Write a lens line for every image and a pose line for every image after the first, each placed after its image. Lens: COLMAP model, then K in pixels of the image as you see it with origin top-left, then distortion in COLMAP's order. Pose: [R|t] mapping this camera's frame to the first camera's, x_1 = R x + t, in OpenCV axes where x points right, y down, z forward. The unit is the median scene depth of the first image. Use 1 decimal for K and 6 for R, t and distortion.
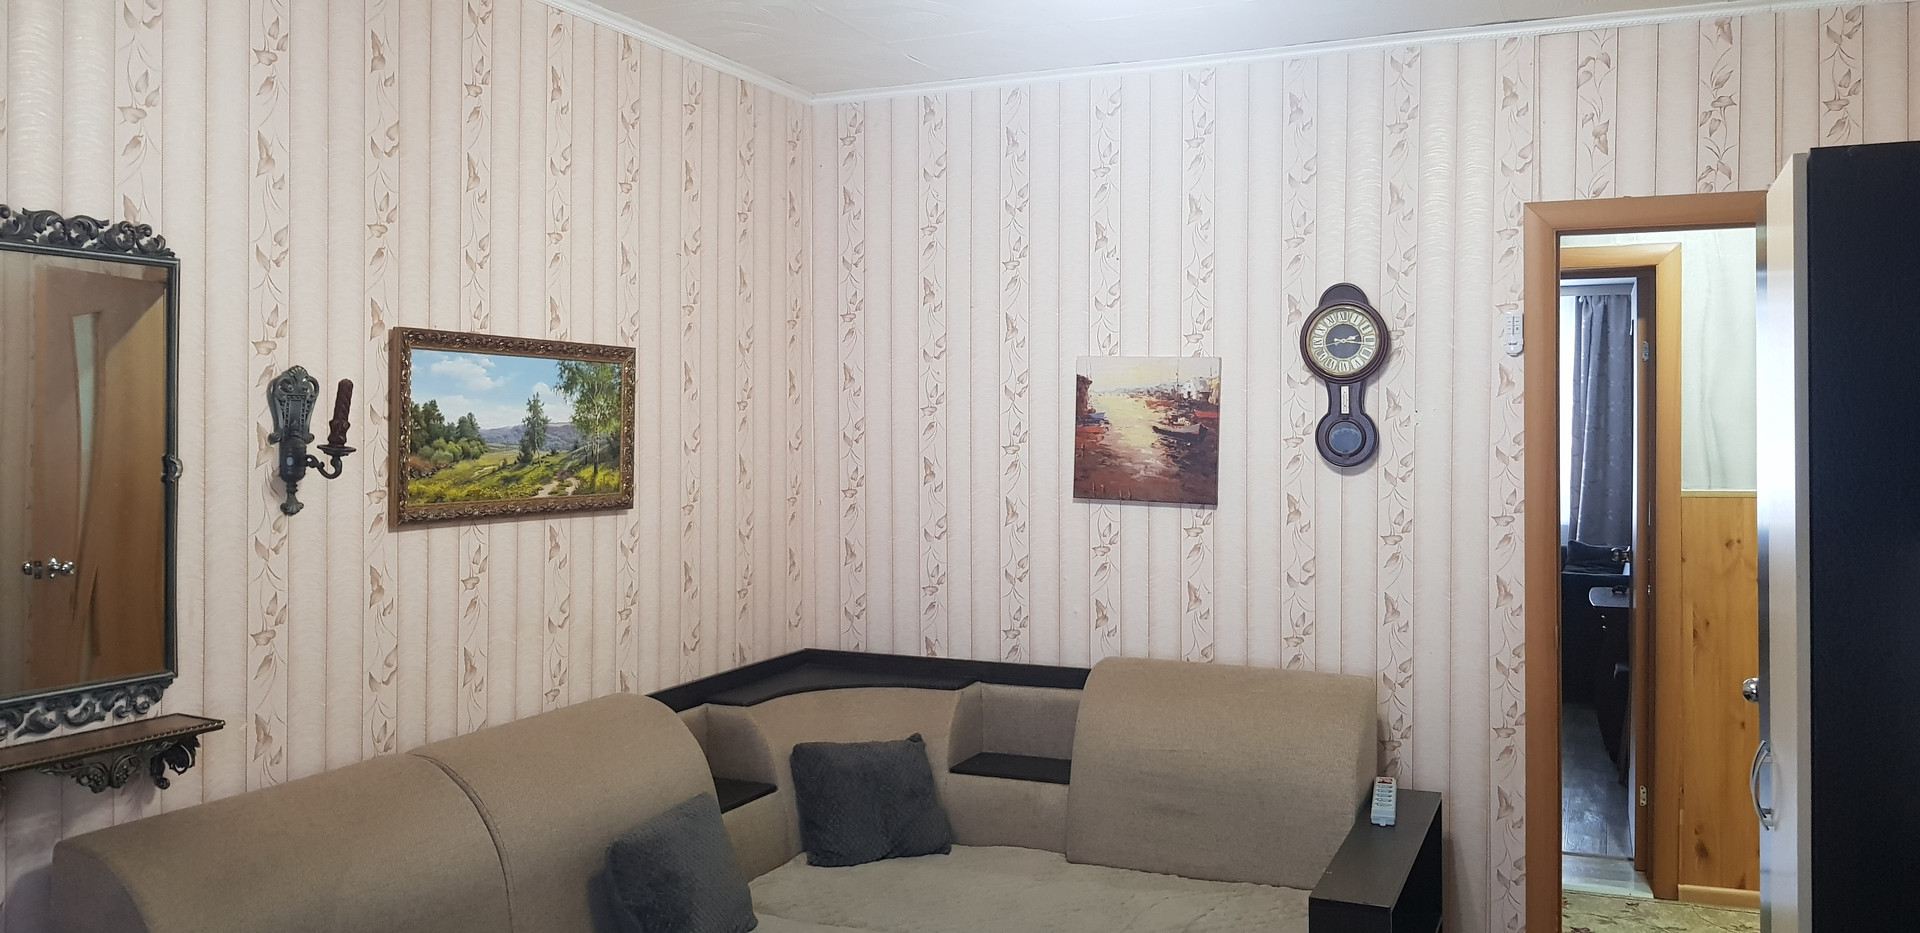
lens RADIAL K [[1519.6, 0, 955.1], [0, 1519.6, 467.5], [0, 0, 1]] dist [0.076909, -0.072528]
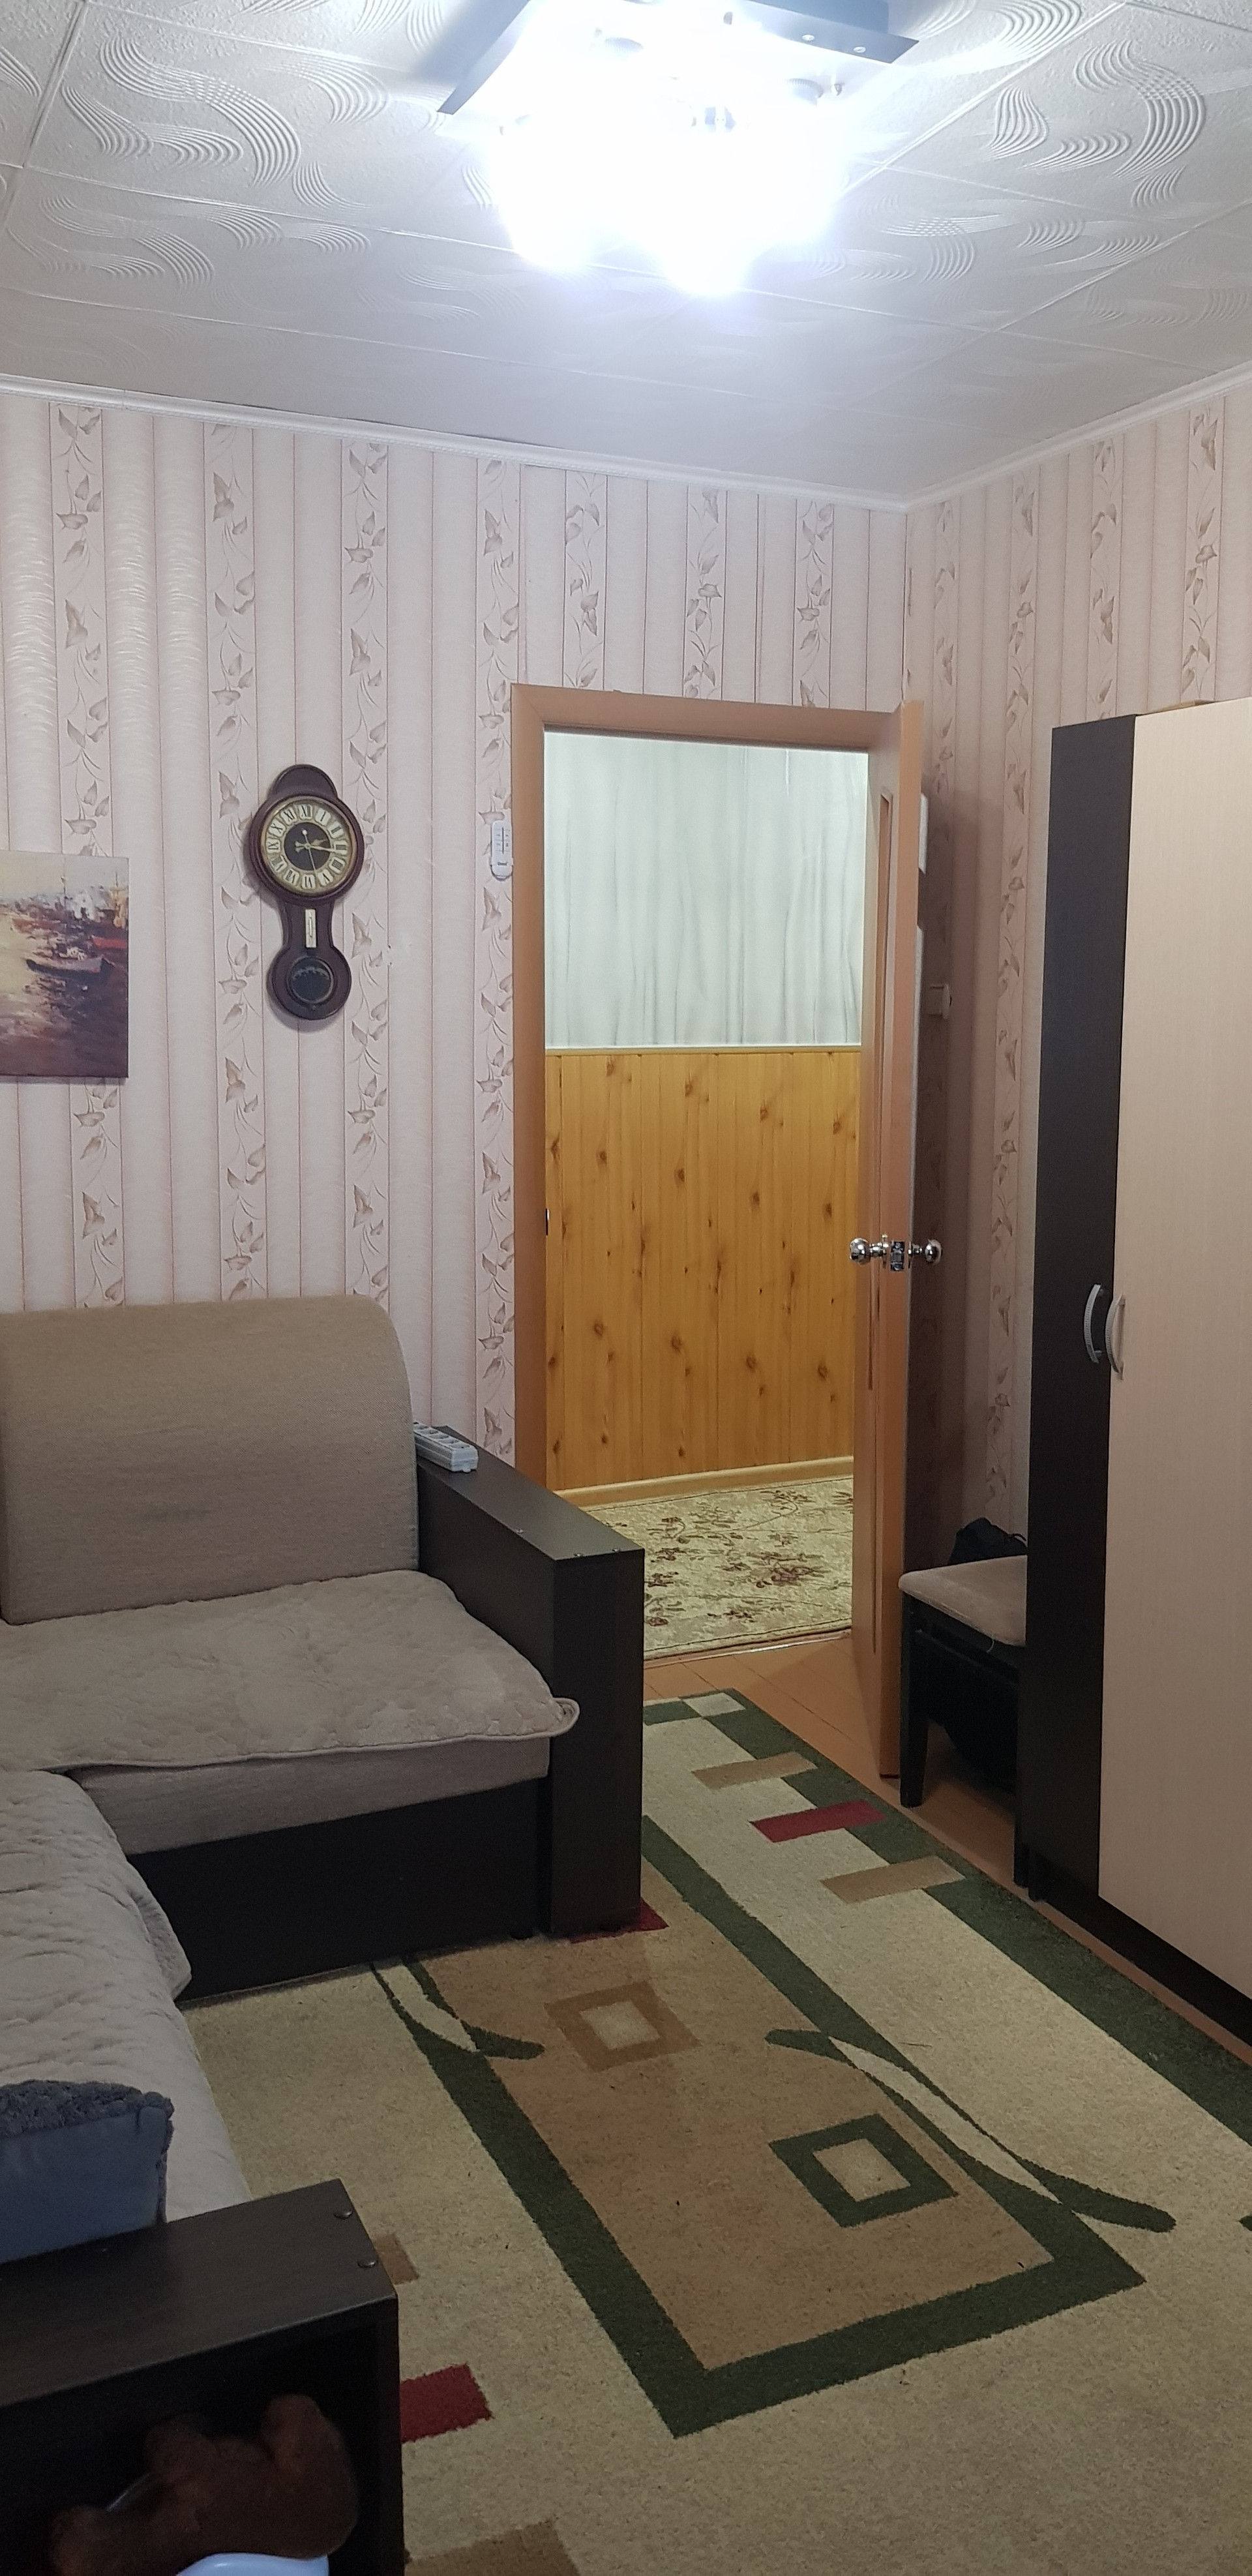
lens RADIAL K [[2038.7, 0, 782.6], [0, 2038.7, 1299.8], [0, 0, 1]] dist [0.076909, -0.072528]
pose [[0.637824, -0.117018, 0.761241, -0.367924], [0.010183, 0.989585, 0.143587, -0.006487], [-0.770115, -0.083832, 0.632373, 0.181267]]
